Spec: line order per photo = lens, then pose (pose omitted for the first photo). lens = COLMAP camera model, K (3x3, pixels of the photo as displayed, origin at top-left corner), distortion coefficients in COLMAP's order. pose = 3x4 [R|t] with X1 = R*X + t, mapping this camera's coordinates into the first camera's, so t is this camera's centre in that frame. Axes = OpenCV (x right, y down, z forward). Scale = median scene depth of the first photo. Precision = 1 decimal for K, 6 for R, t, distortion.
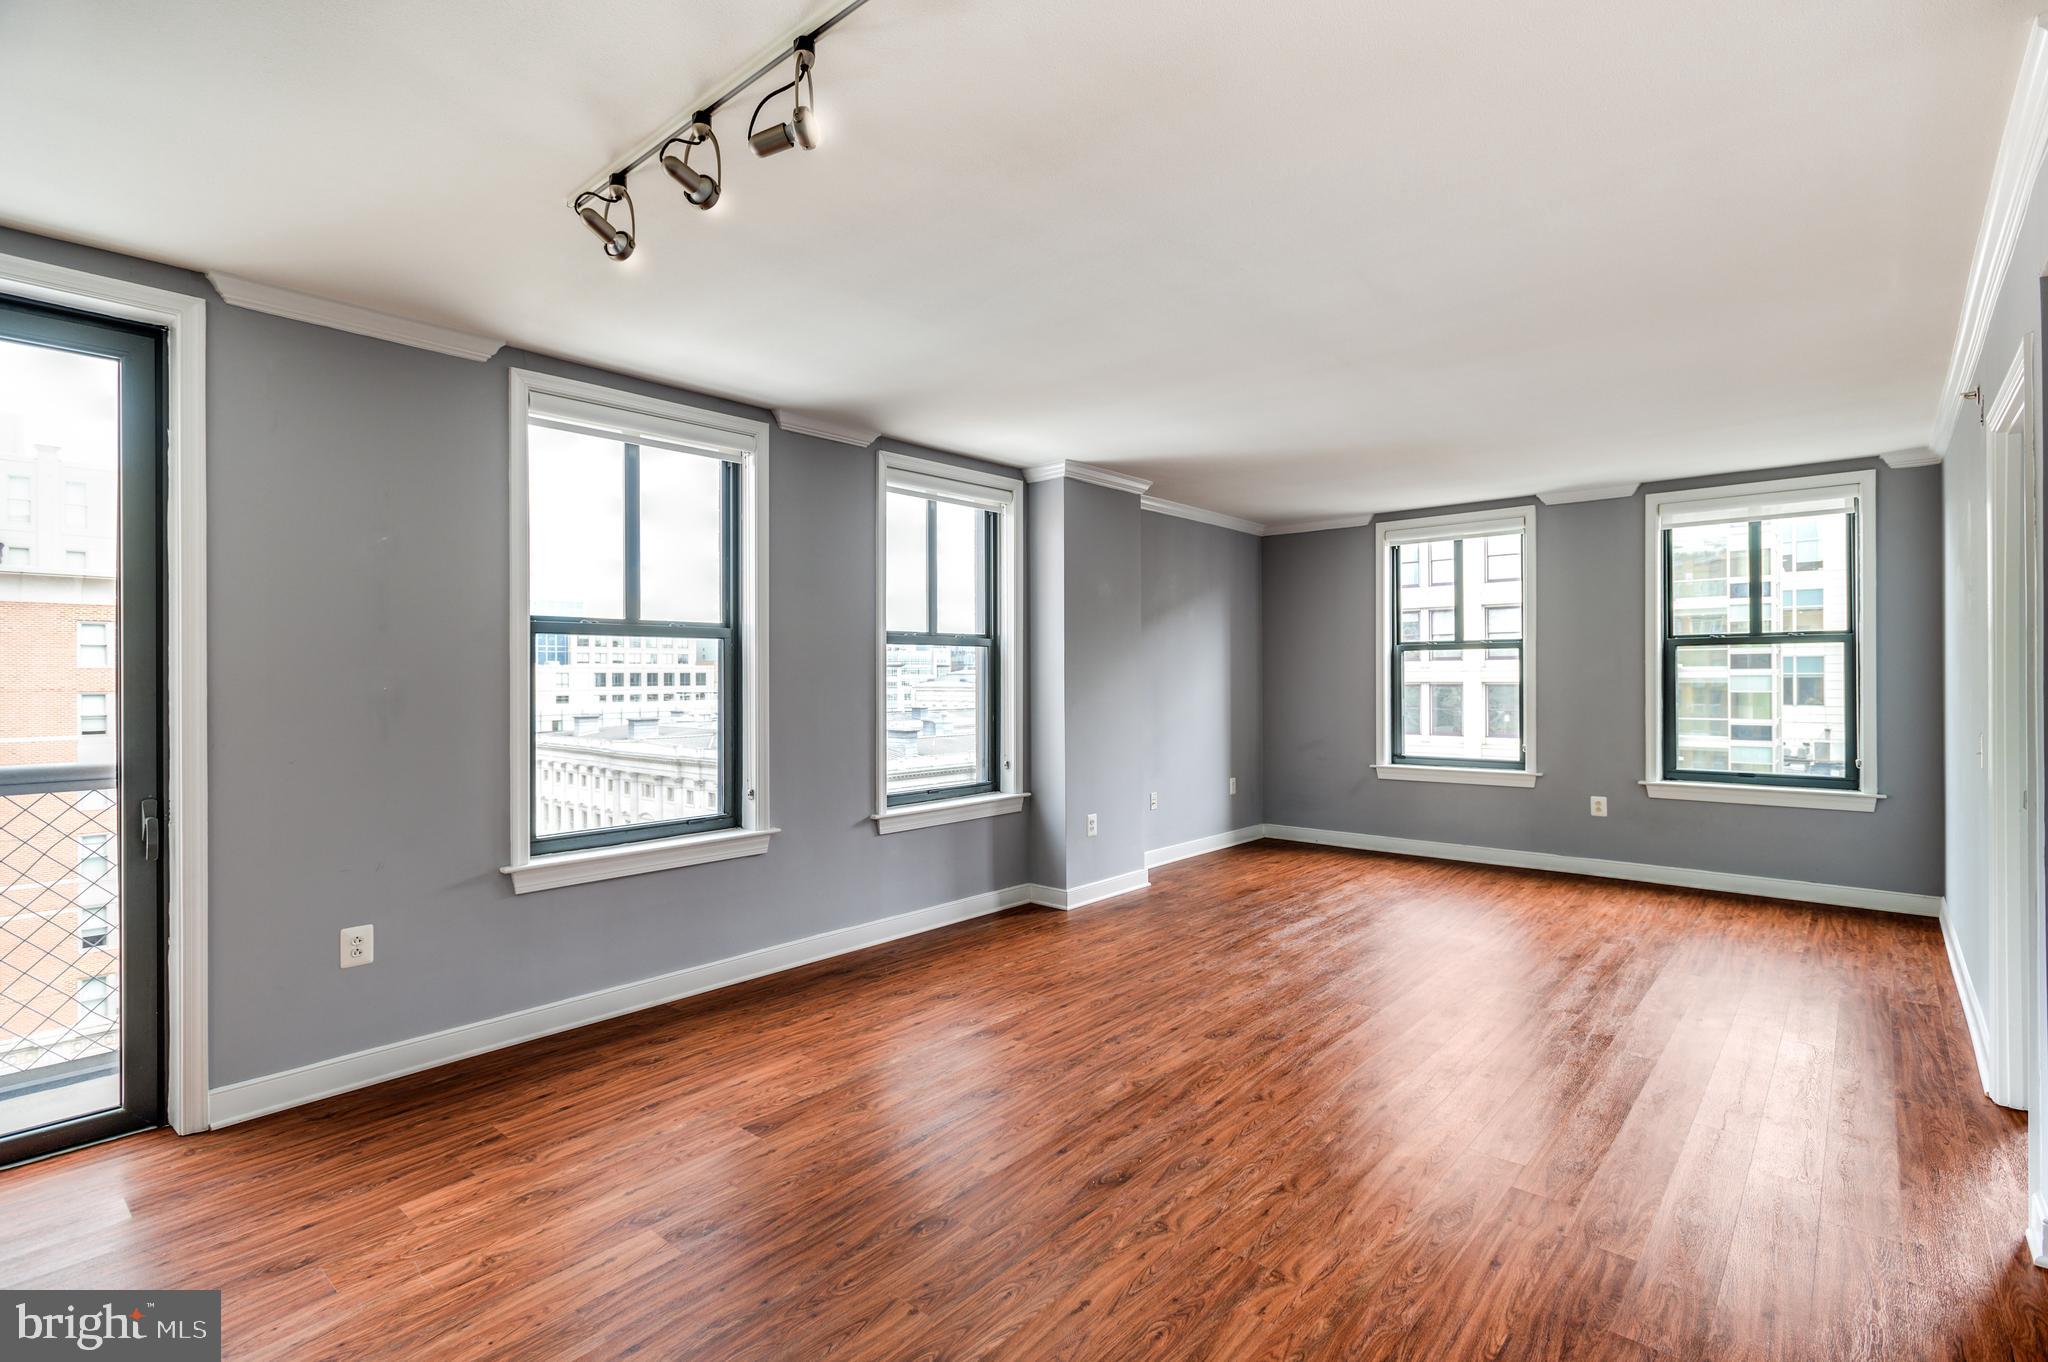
lens RADIAL K [[965.8, 0, 1022.0], [0, 965.8, 678.5], [0, 0, 1]] dist [-0.001252, 0.000385]
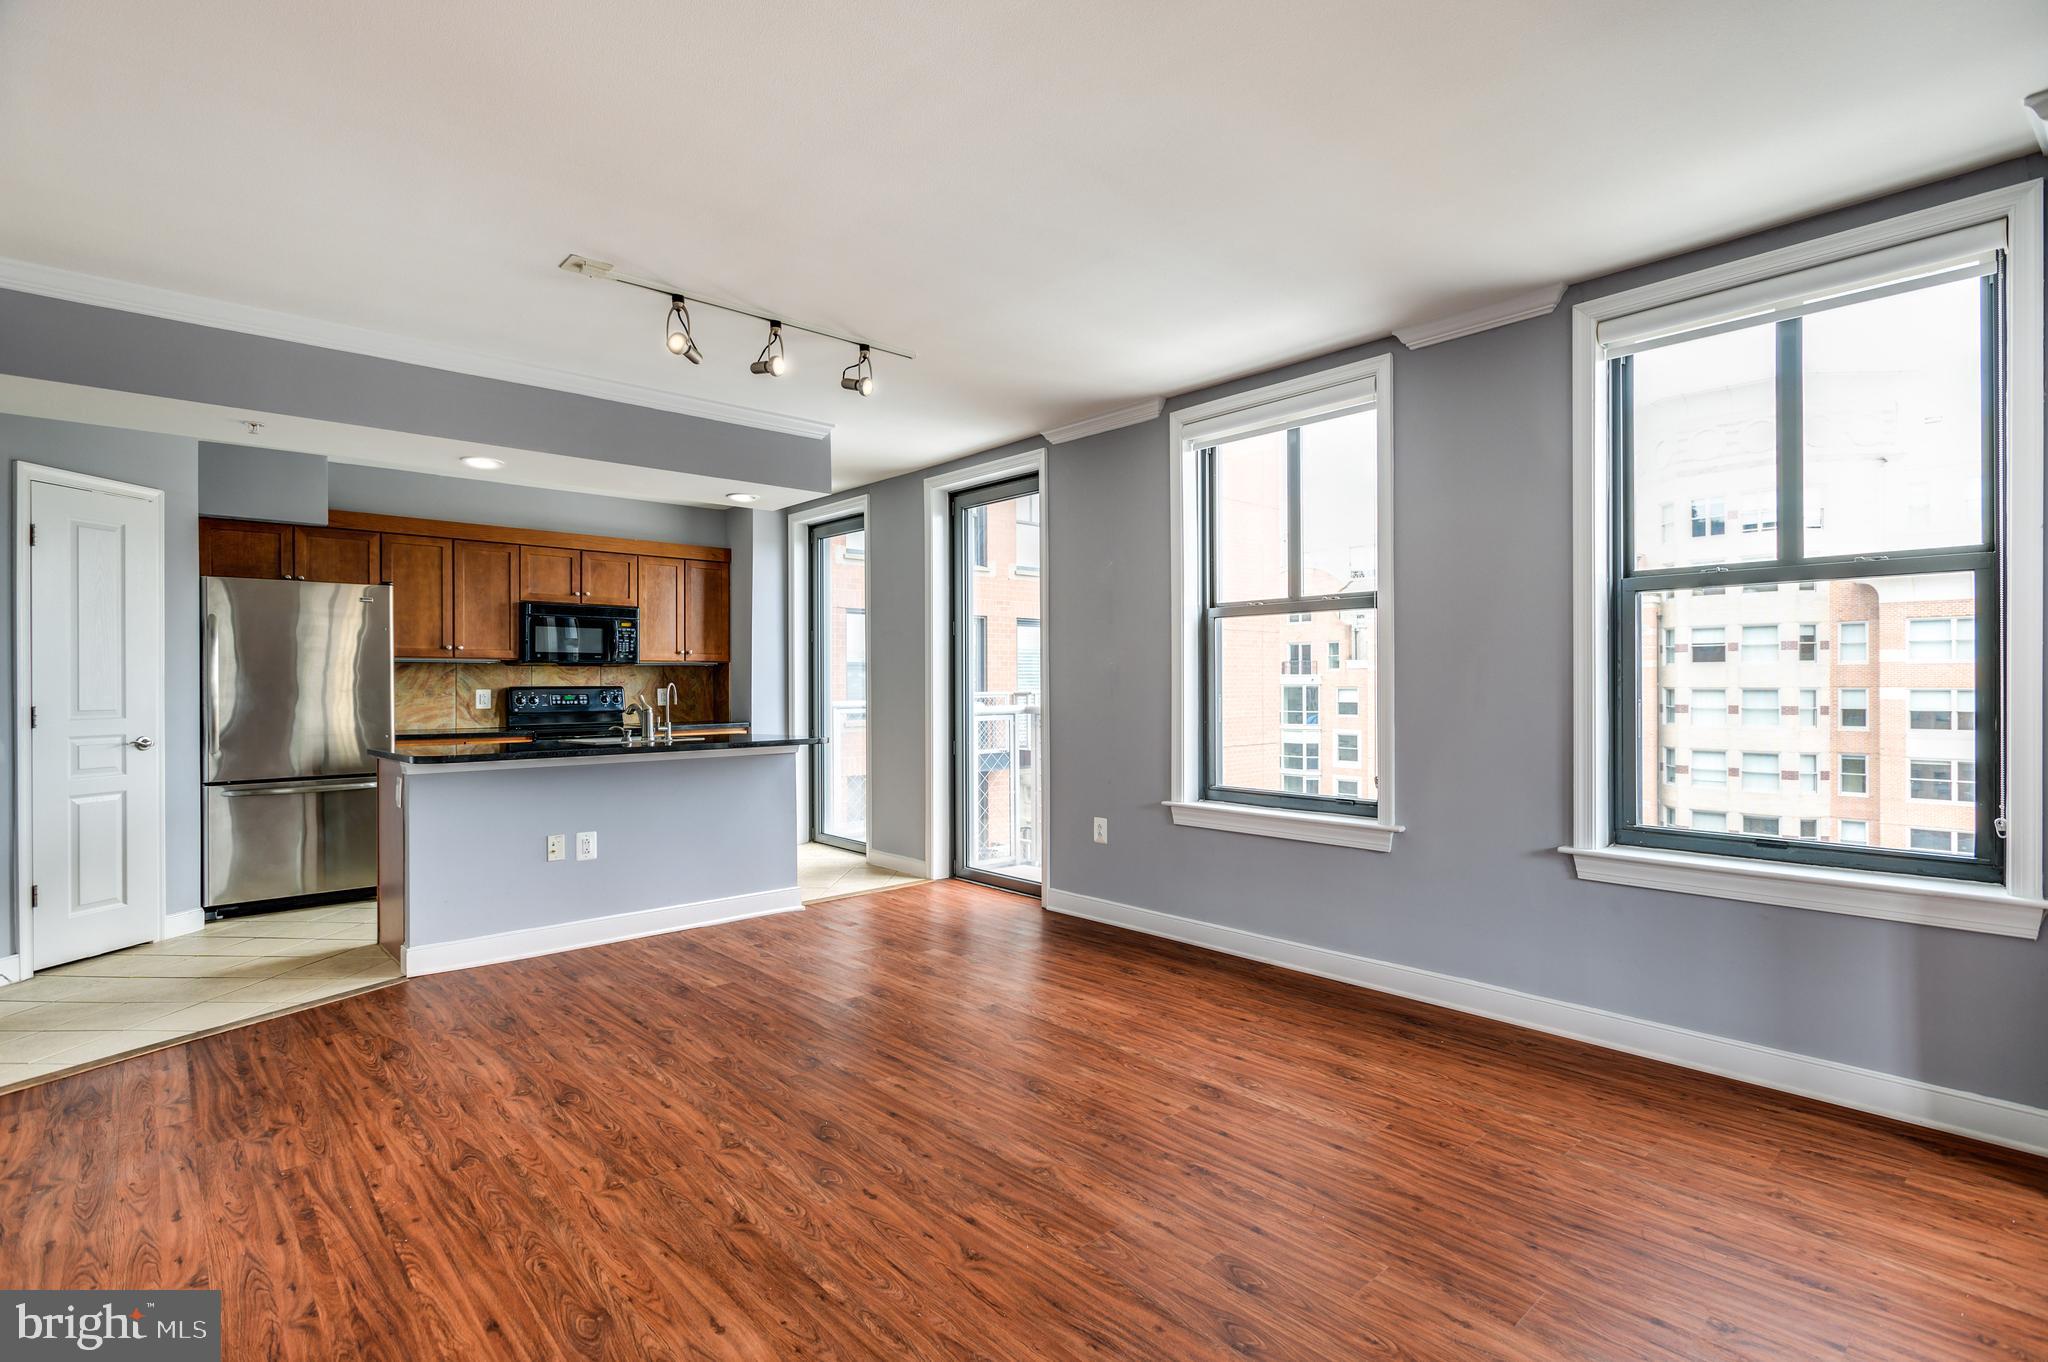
lens RADIAL K [[965.8, 0, 1023.8], [0, 965.8, 688.2], [0, 0, 1]] dist [-0.001252, 0.000385]
pose [[-0.119280, 0.011621, -0.992793, 0.734641], [0.002658, 0.999932, 0.011386, 0.026985], [0.992857, -0.001281, -0.119303, 0.909246]]
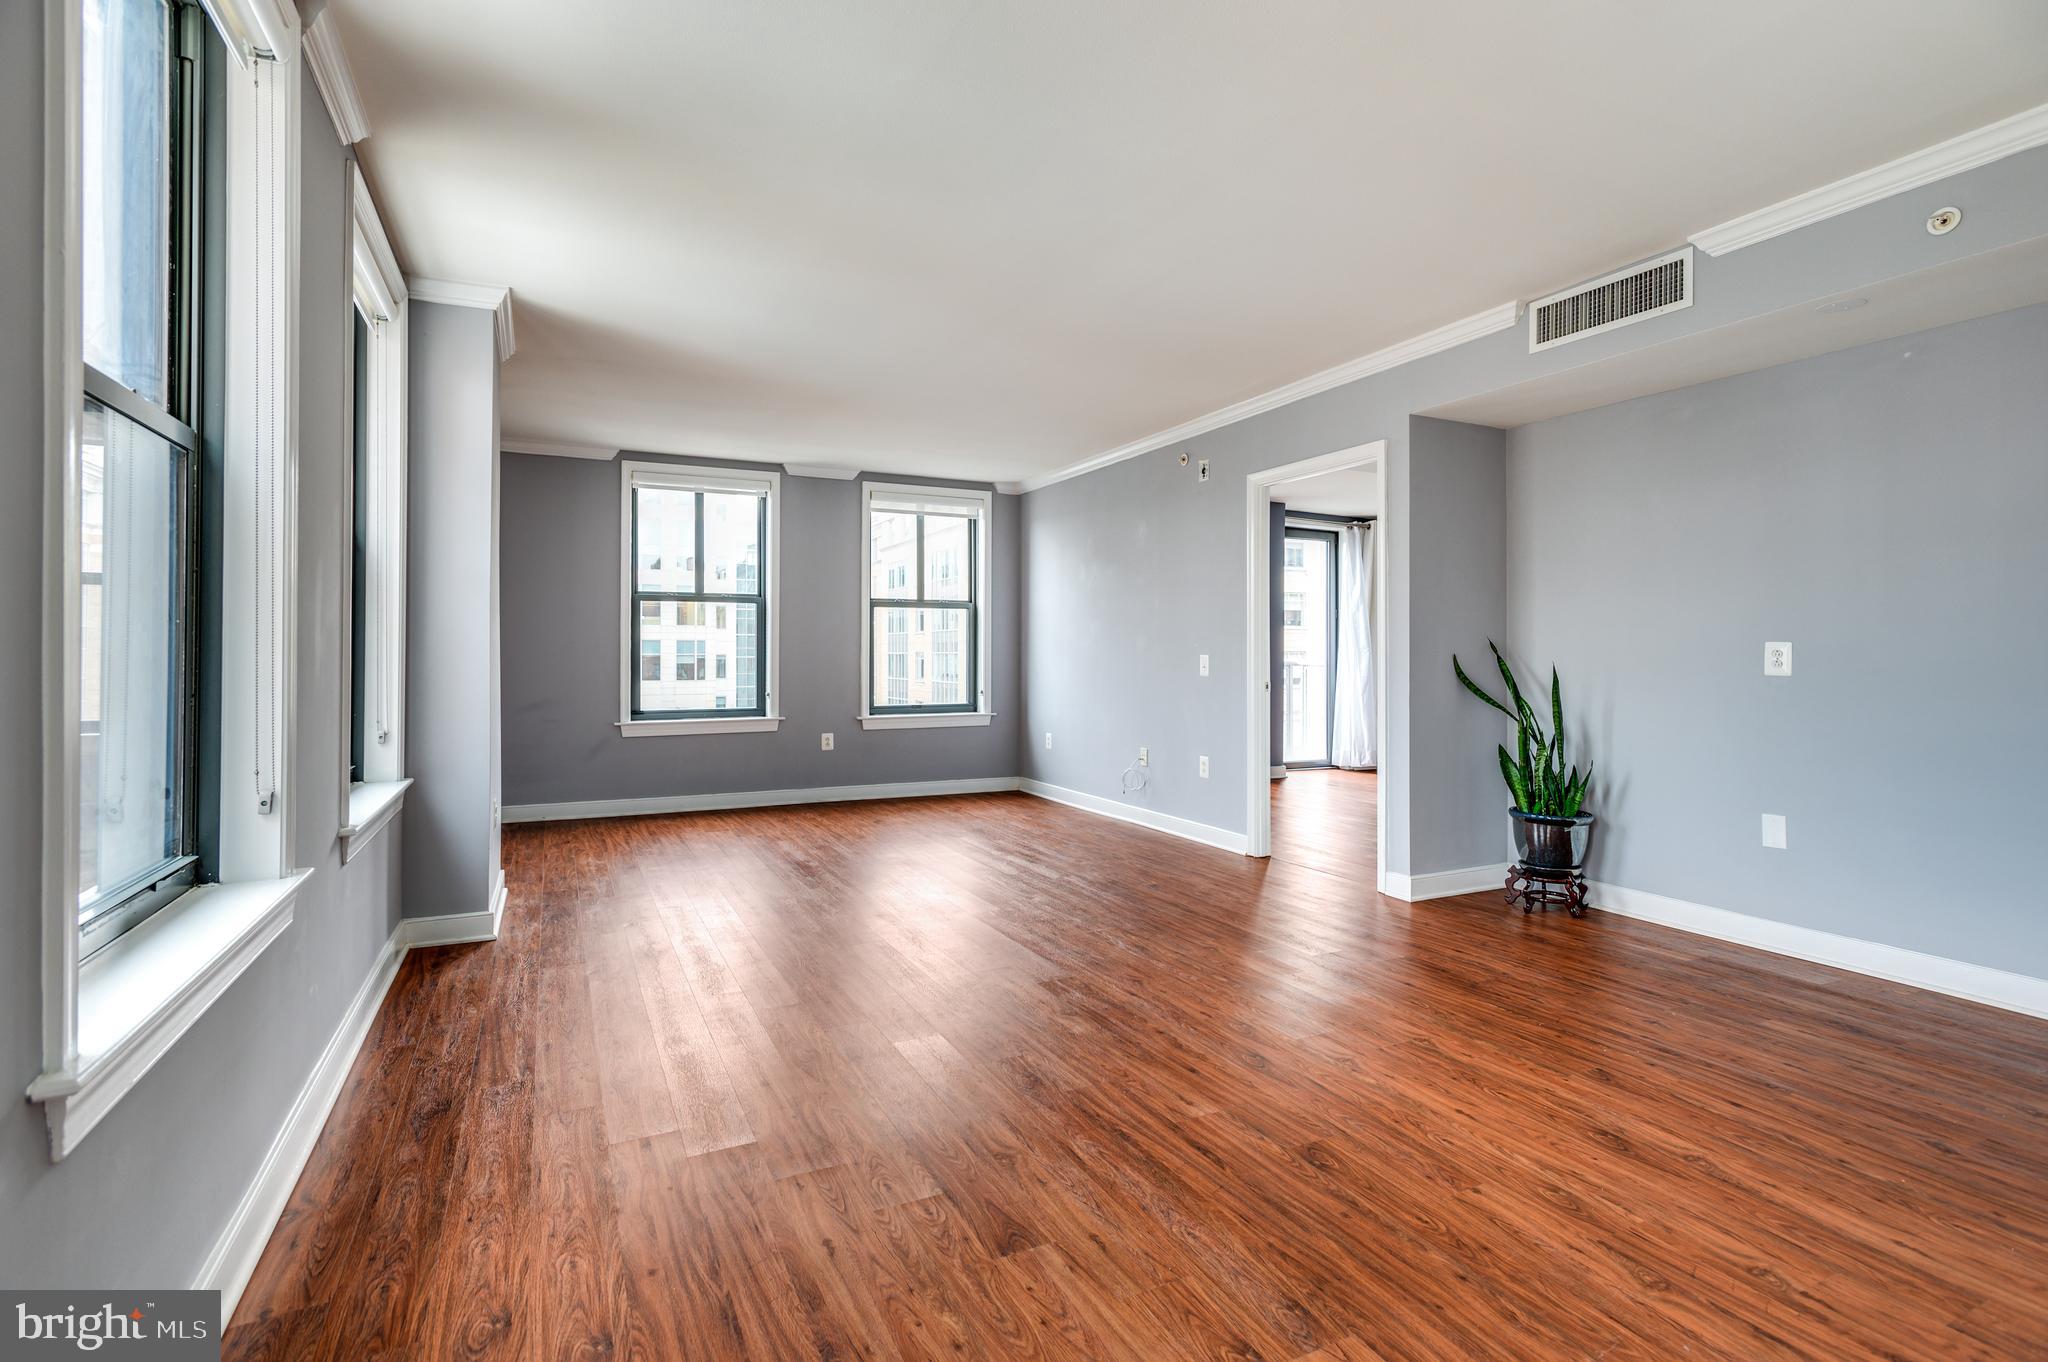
lens RADIAL K [[965.8, 0, 1025.4], [0, 965.8, 652.1], [0, 0, 1]] dist [-0.001252, 0.000385]
pose [[0.383335, 0.009704, 0.923558, -0.659473], [-0.001337, 0.999950, -0.009952, 0.061436], [-0.923608, 0.002580, 0.383329, 0.569061]]
